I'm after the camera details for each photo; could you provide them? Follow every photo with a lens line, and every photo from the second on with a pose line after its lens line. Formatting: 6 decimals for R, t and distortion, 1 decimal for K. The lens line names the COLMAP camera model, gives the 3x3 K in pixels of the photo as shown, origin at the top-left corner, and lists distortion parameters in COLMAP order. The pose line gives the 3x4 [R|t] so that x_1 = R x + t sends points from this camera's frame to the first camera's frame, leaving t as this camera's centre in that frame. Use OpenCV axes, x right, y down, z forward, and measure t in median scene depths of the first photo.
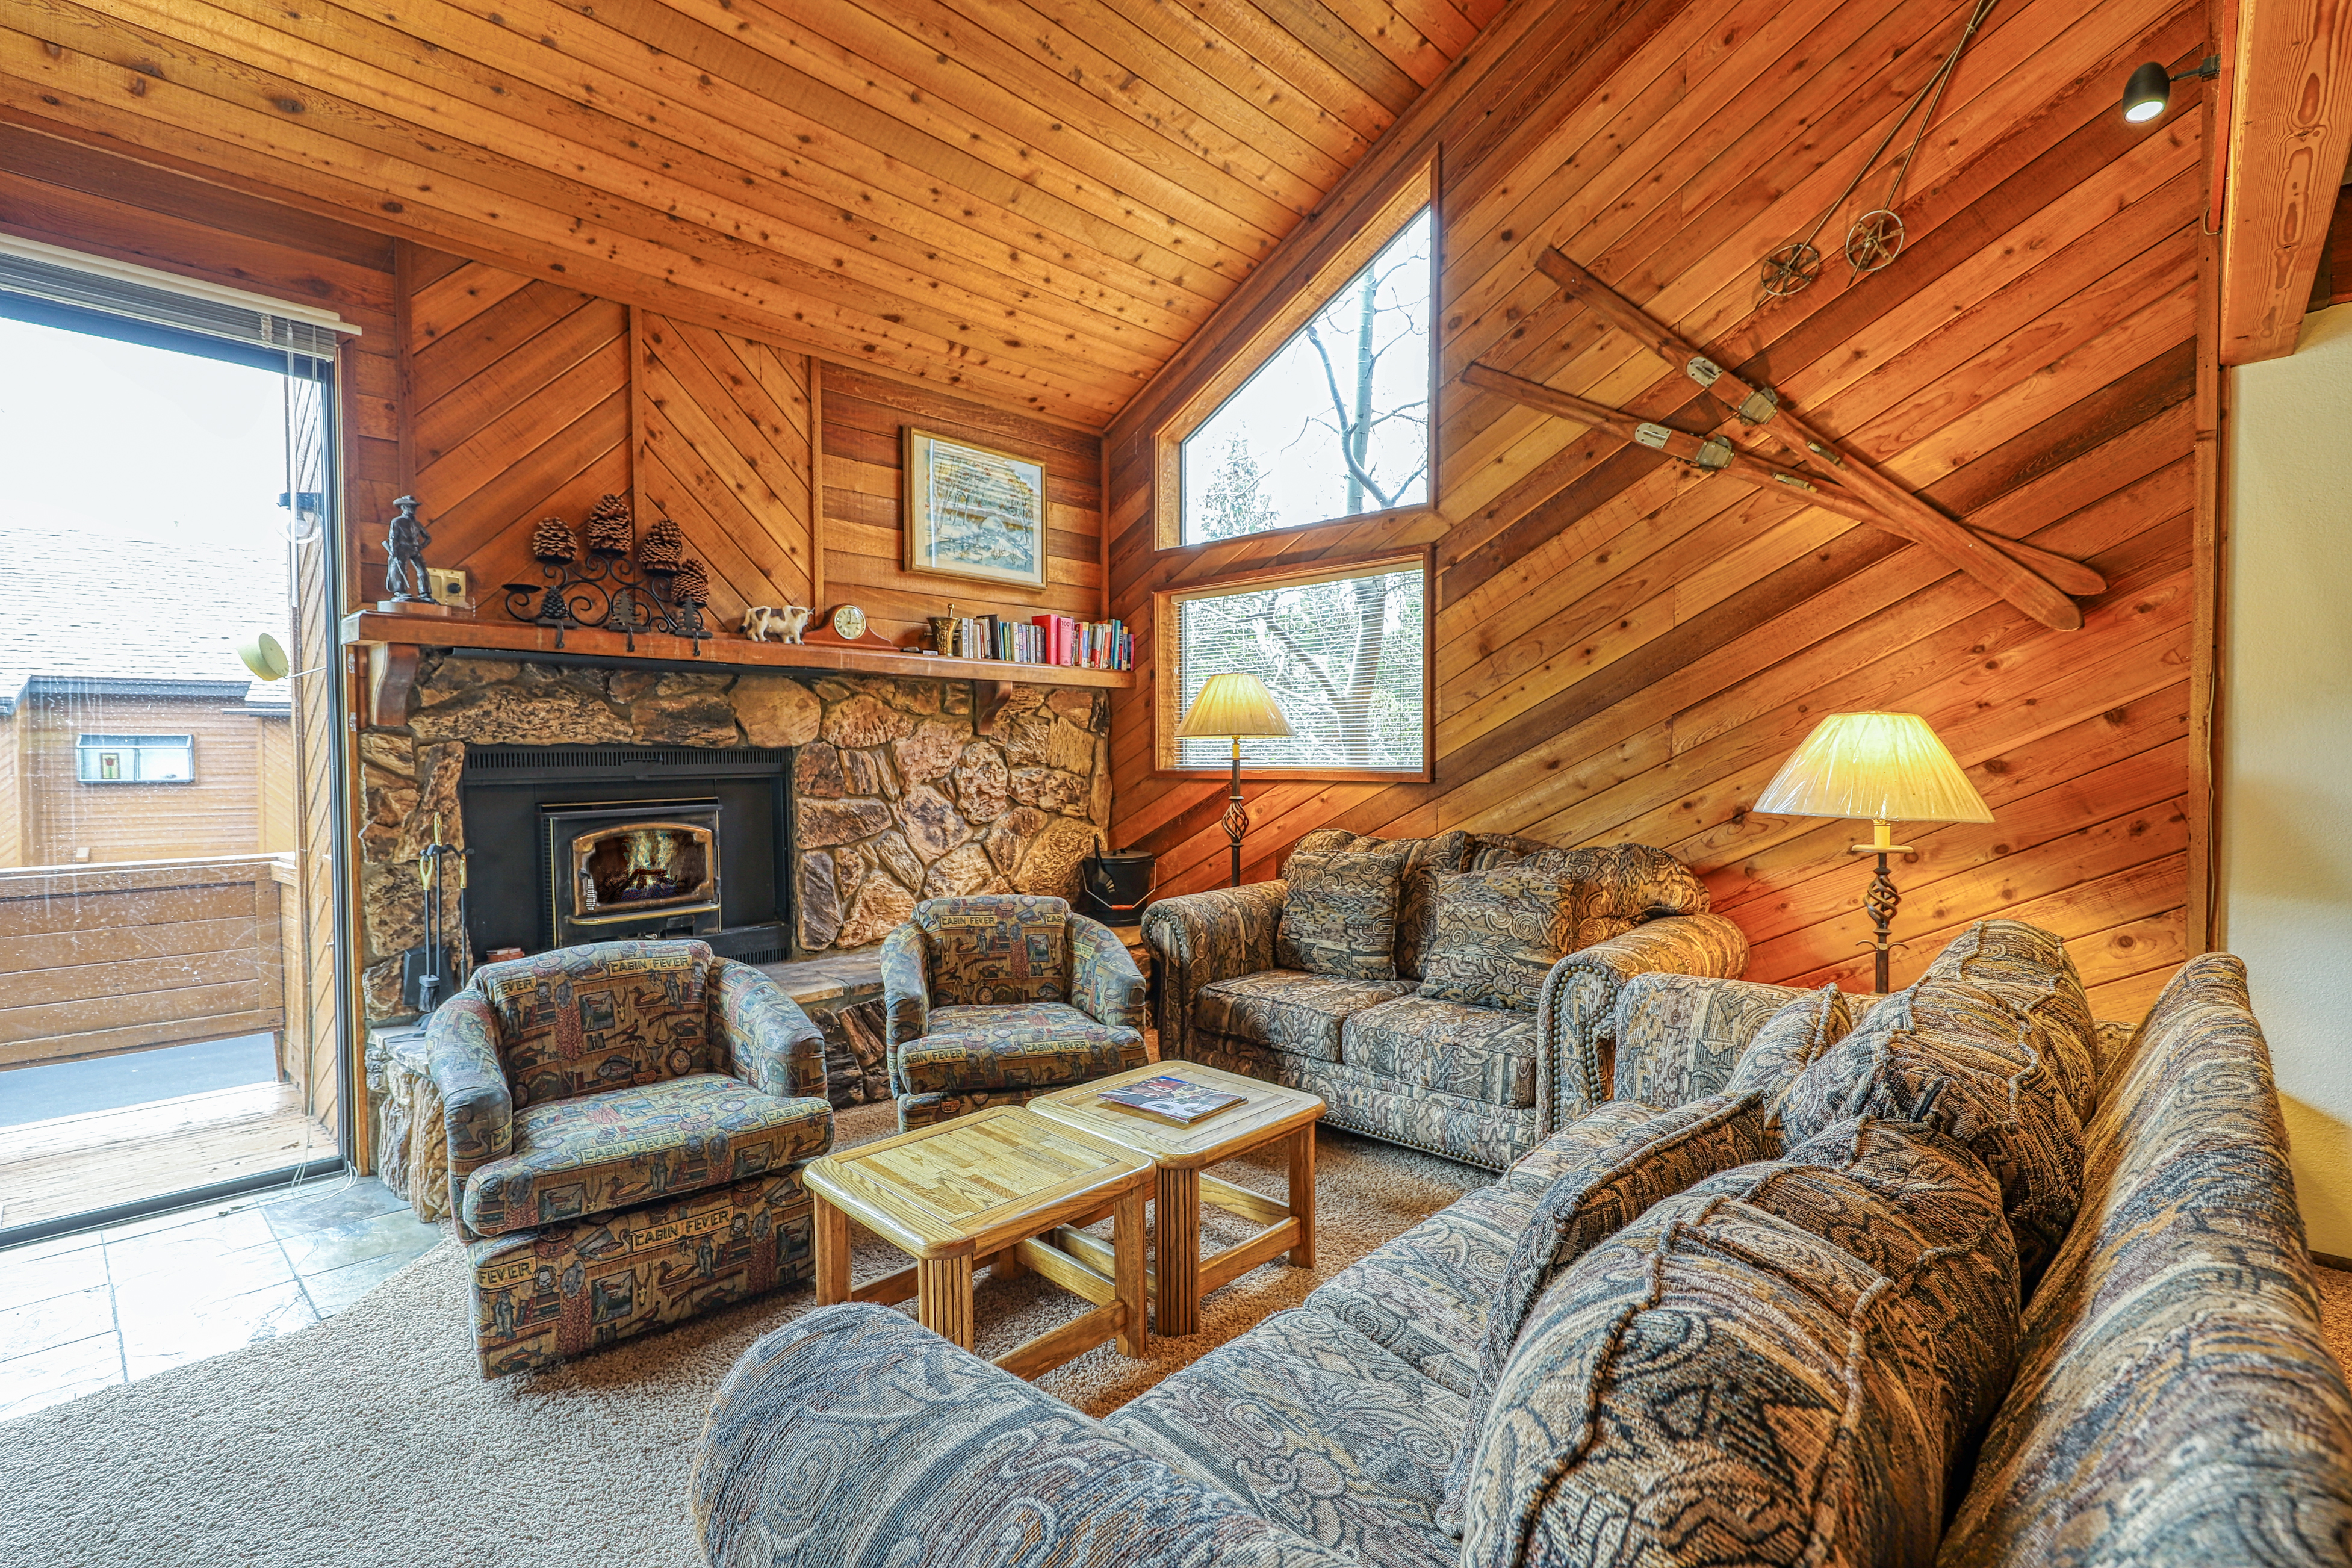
lens RADIAL K [[1062.4, 0, 1175.0], [0, 1062.4, 780.6], [0, 0, 1]] dist [0.004813, 0.000369]
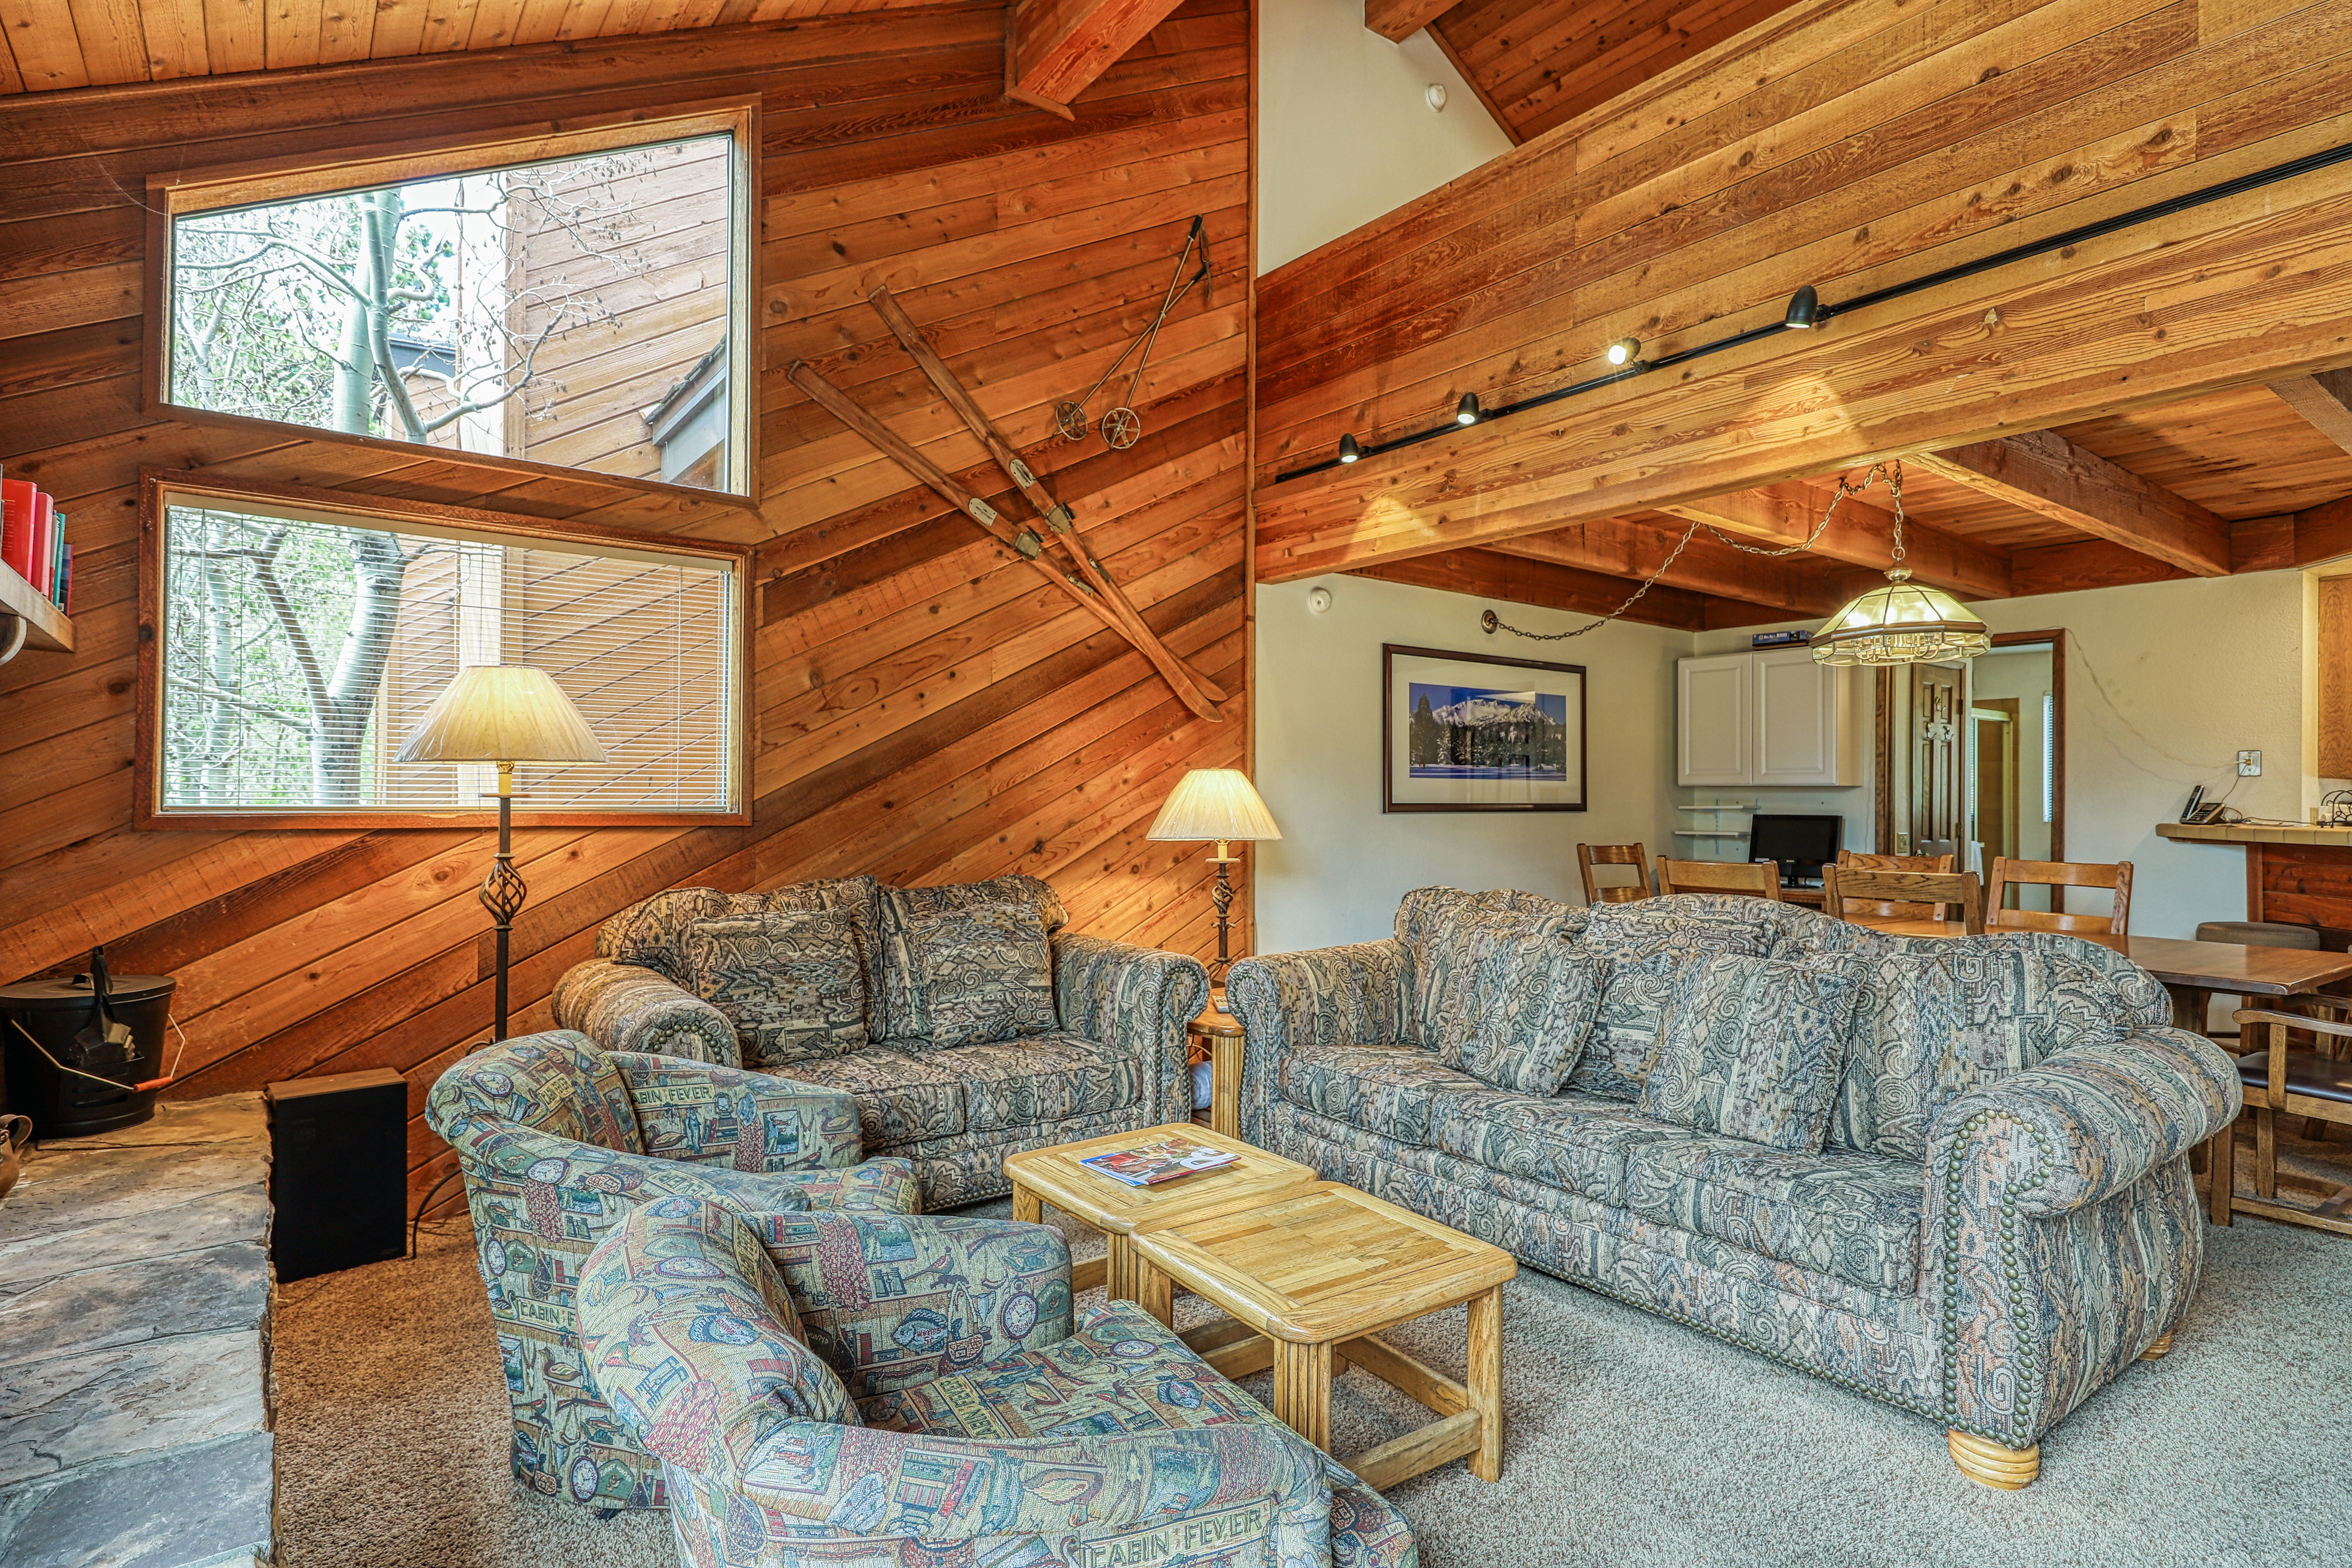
lens RADIAL K [[1208.5, 0, 1175.0], [0, 1208.5, 788.5], [0, 0, 1]] dist [-0.004466, -0.000398]
pose [[0.174028, 0.012495, 0.984661, -0.746070], [0.015086, 0.999768, -0.015353, -0.009201], [-0.984625, 0.017527, 0.173800, 0.566505]]
